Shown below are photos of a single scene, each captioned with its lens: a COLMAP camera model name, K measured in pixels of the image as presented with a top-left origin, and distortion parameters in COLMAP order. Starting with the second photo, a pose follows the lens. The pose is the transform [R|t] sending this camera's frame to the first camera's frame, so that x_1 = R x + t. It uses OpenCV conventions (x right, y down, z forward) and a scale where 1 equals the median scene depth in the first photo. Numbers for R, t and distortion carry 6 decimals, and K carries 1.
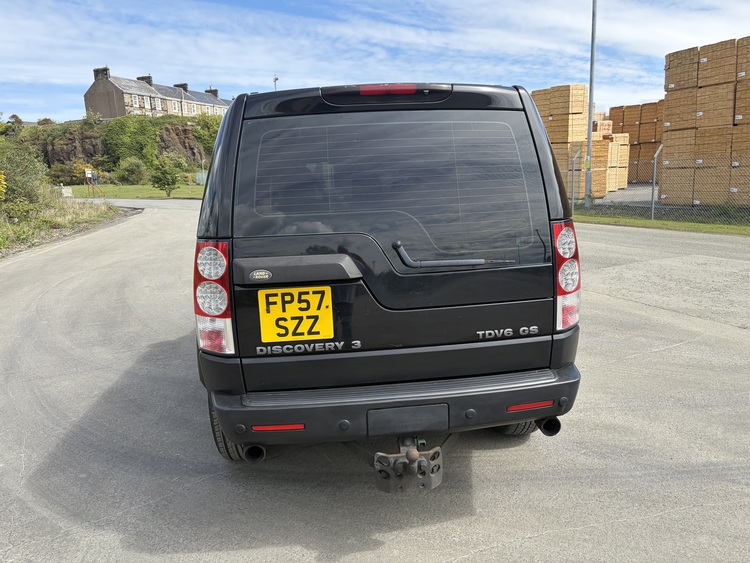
lens RADIAL K [[569.3, 0, 384.9], [0, 569.3, 284.4], [0, 0, 1]] dist [0.044336, -0.051791]
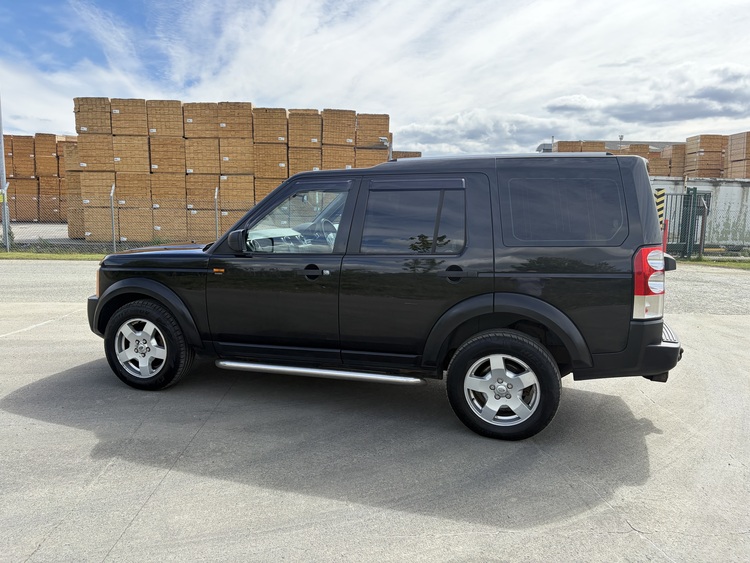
lens RADIAL K [[571.5, 0, 370.2], [0, 571.5, 283.7], [0, 0, 1]] dist [0.025142, -0.012366]
pose [[0.397197, -0.082157, 0.914049, -0.300135], [0.147591, 0.988739, 0.024735, -0.018729], [-0.905788, 0.125081, 0.404850, 0.157319]]
